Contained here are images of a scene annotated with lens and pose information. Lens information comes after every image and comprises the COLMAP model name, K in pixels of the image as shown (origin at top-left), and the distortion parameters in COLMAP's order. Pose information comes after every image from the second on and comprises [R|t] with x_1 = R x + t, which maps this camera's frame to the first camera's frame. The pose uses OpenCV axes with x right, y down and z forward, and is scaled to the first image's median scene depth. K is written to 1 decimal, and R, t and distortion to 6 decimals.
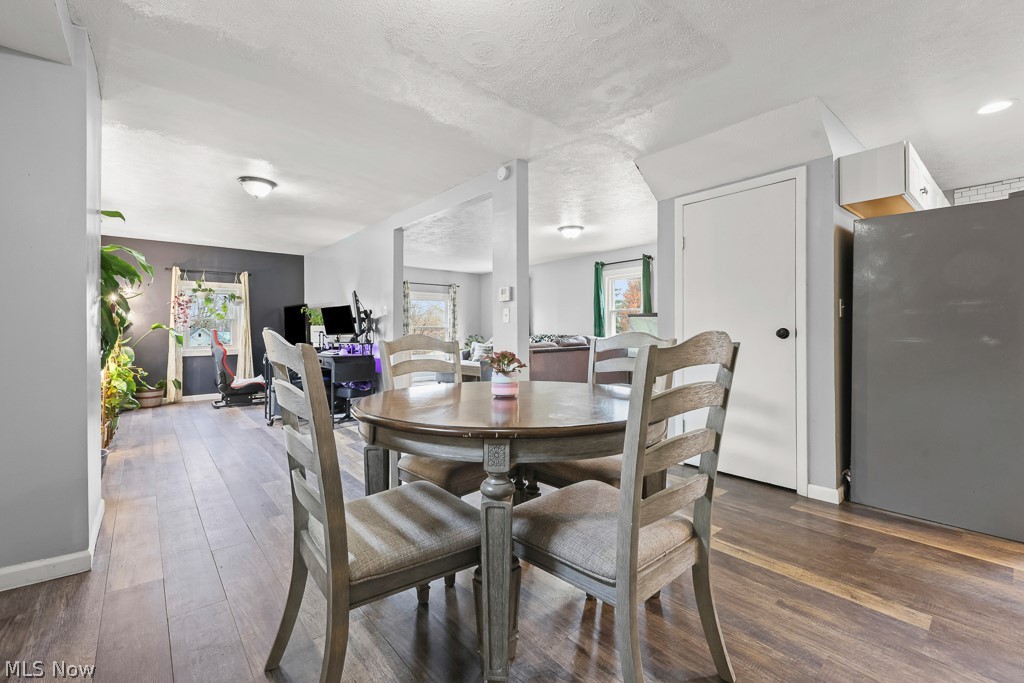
lens RADIAL K [[430.0, 0, 514.9], [0, 430.0, 333.7], [0, 0, 1]] dist [0.004350, -0.000352]
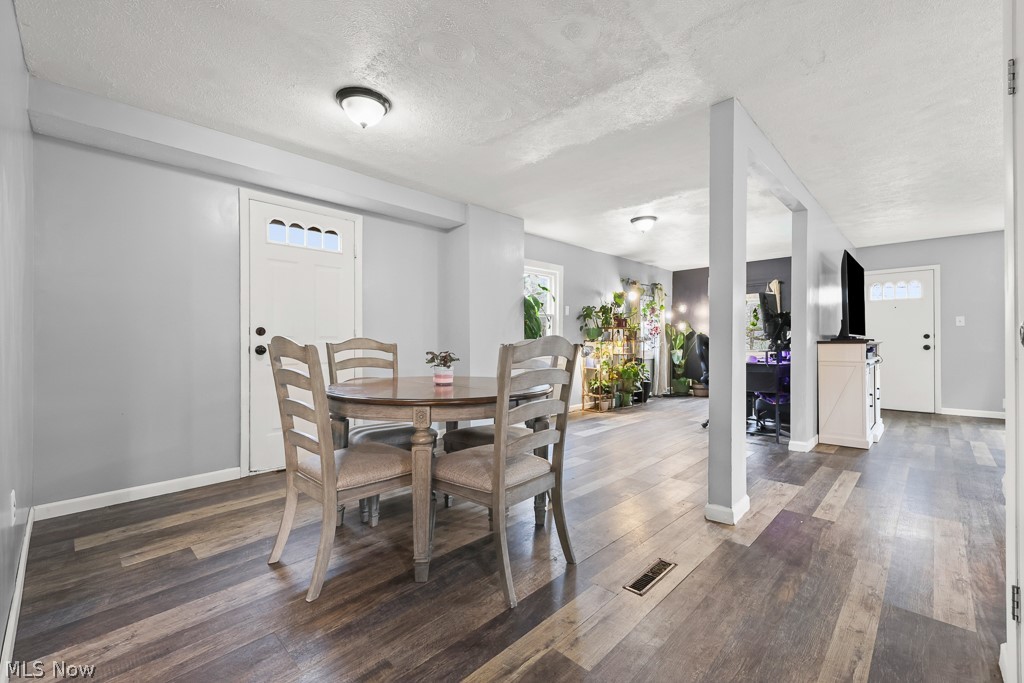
lens RADIAL K [[430.0, 0, 514.2], [0, 430.0, 346.5], [0, 0, 1]] dist [0.004350, -0.000352]
pose [[0.092506, 0.009380, -0.995668, 1.069700], [0.003309, 0.999947, 0.009727, 0.005505], [0.995707, -0.004194, 0.092470, 0.859879]]
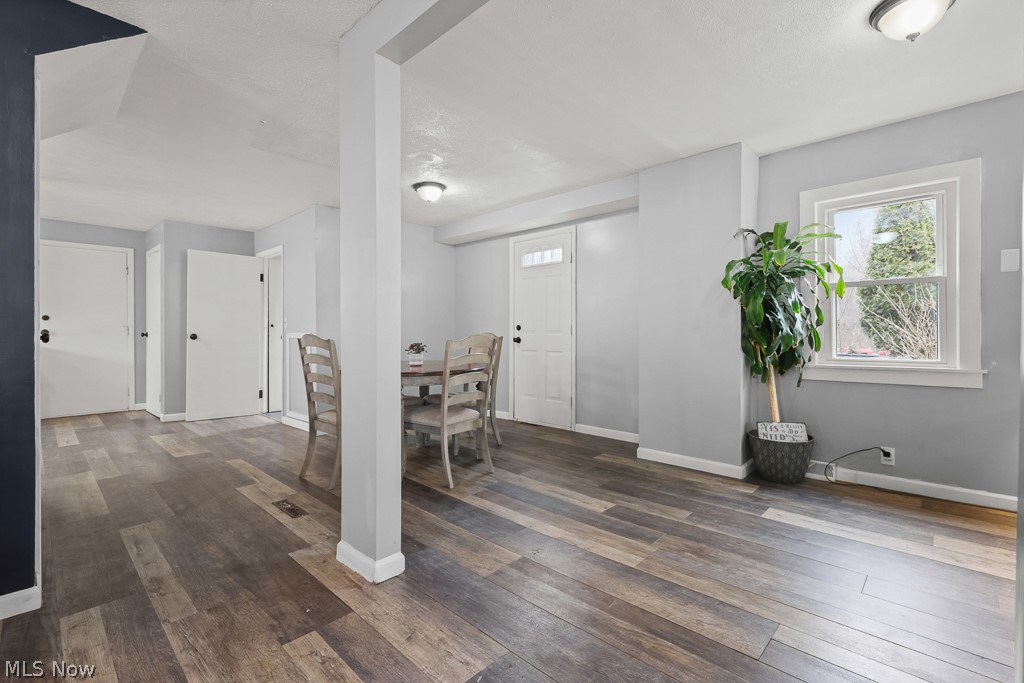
lens RADIAL K [[456.3, 0, 512.7], [0, 456.3, 336.7], [0, 0, 1]] dist [0.000705, 0.000367]
pose [[-0.994551, 0.001064, -0.104248, -0.179073], [0.000125, 0.999959, 0.009022, -0.007051], [0.104253, 0.008960, -0.994510, 2.439757]]
